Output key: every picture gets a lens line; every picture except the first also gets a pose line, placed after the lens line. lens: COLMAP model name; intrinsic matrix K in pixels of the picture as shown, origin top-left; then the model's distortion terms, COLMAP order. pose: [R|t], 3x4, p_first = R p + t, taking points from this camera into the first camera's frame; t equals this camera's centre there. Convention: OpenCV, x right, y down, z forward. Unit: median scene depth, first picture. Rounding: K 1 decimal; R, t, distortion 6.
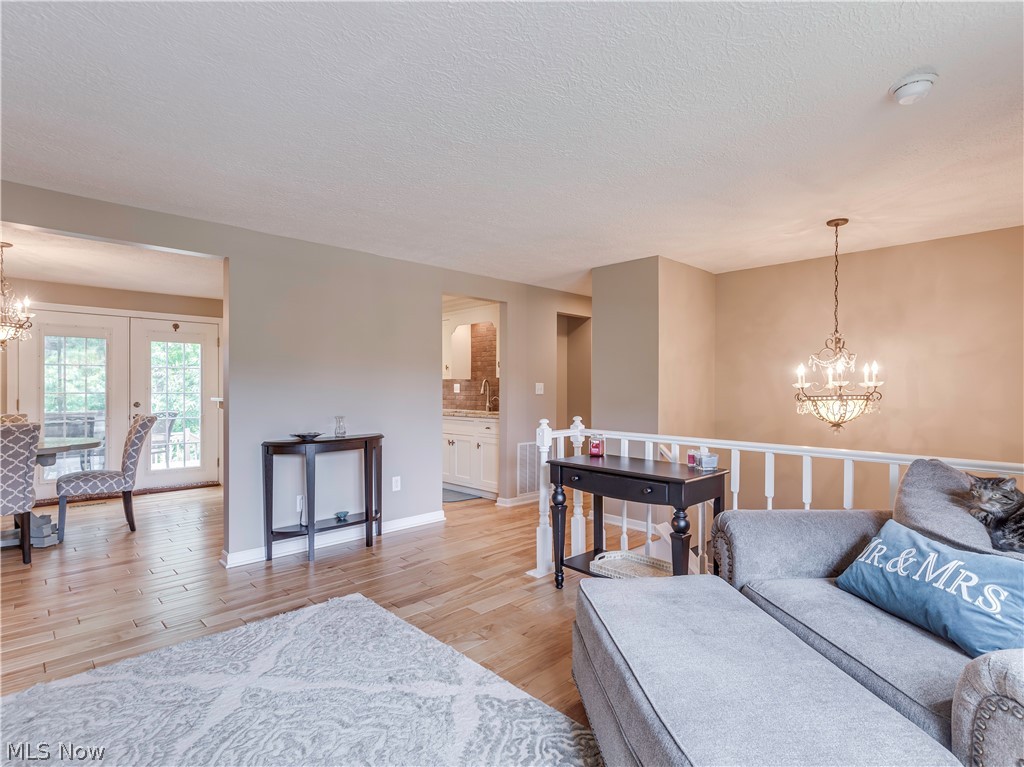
lens RADIAL K [[529.3, 0, 520.8], [0, 529.3, 384.5], [0, 0, 1]] dist [0.003871, 0.000838]
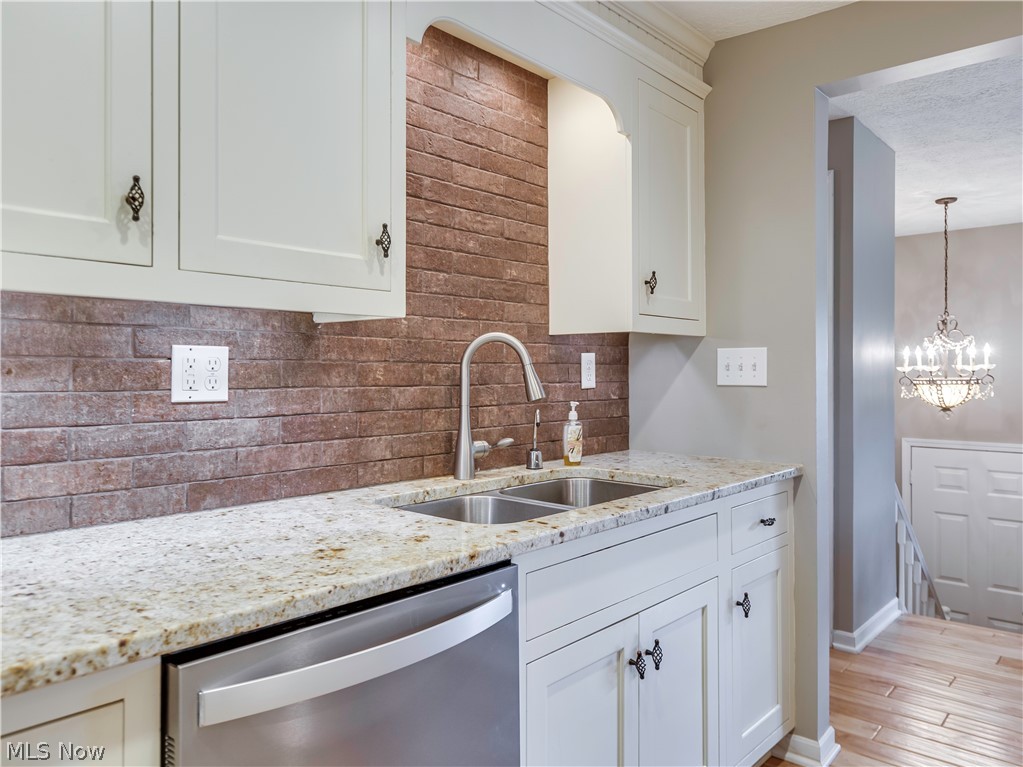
lens RADIAL K [[744.3, 0, 513.0], [0, 744.3, 378.7], [0, 0, 1]] dist [-0.000316, 0.000178]
pose [[-0.086553, -0.007564, 0.996219, -0.693967], [-0.005237, 0.999961, 0.007137, 0.013687], [-0.996234, -0.004600, -0.086589, 1.885033]]
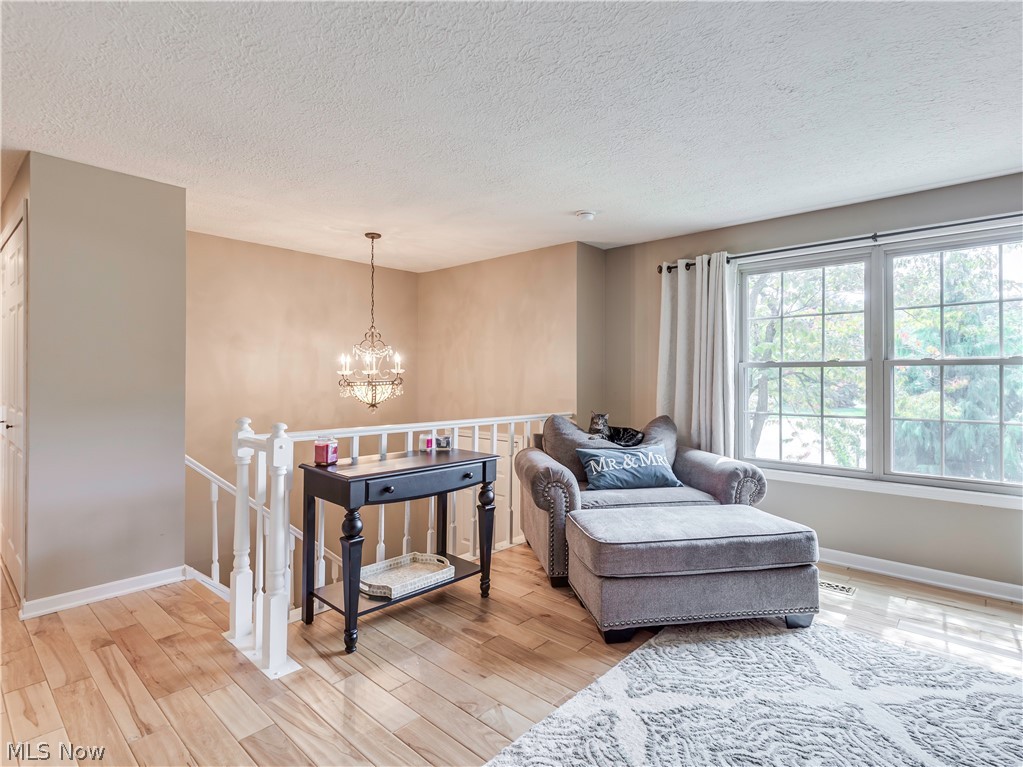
lens RADIAL K [[530.4, 0, 500.6], [0, 530.4, 376.7], [0, 0, 1]] dist [0.004539, 0.000620]
pose [[-0.059429, -0.001970, 0.998231, -0.610193], [-0.010083, 0.999948, 0.001373, 0.005313], [-0.998182, -0.009984, -0.059446, 0.770836]]
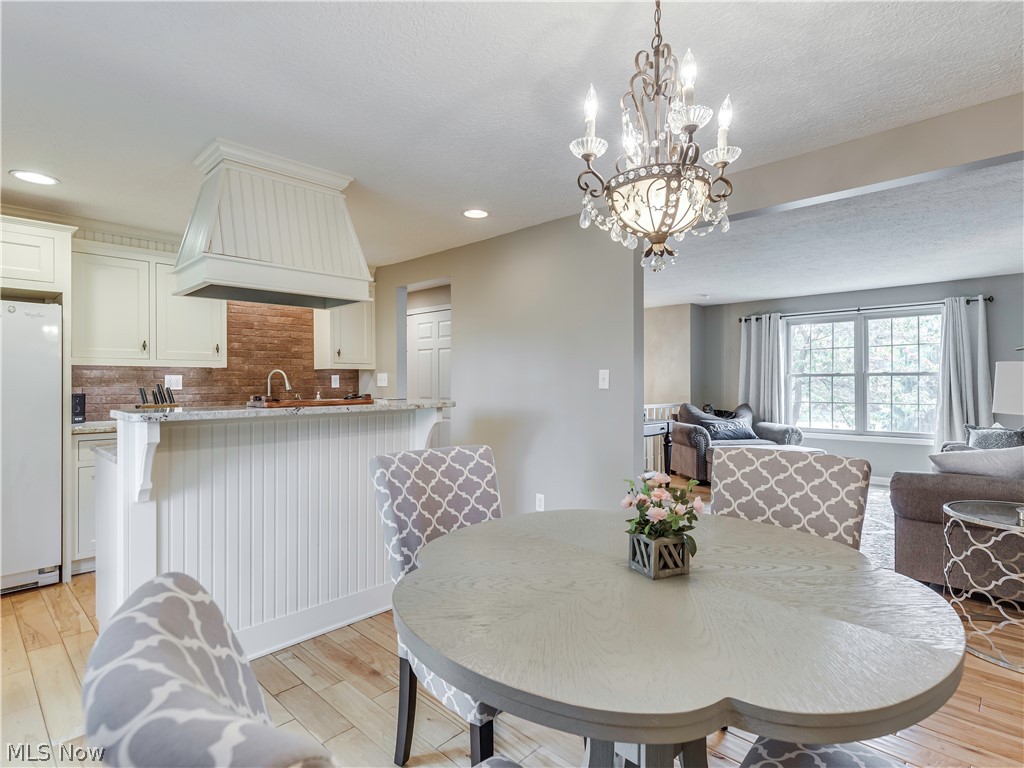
lens RADIAL K [[529.3, 0, 520.8], [0, 529.3, 385.0], [0, 0, 1]] dist [0.003871, 0.000838]
pose [[-0.055143, -0.009754, 0.998431, -1.472769], [-0.007592, 0.999927, 0.009349, 0.003295], [-0.998450, -0.007065, -0.055213, 1.318433]]
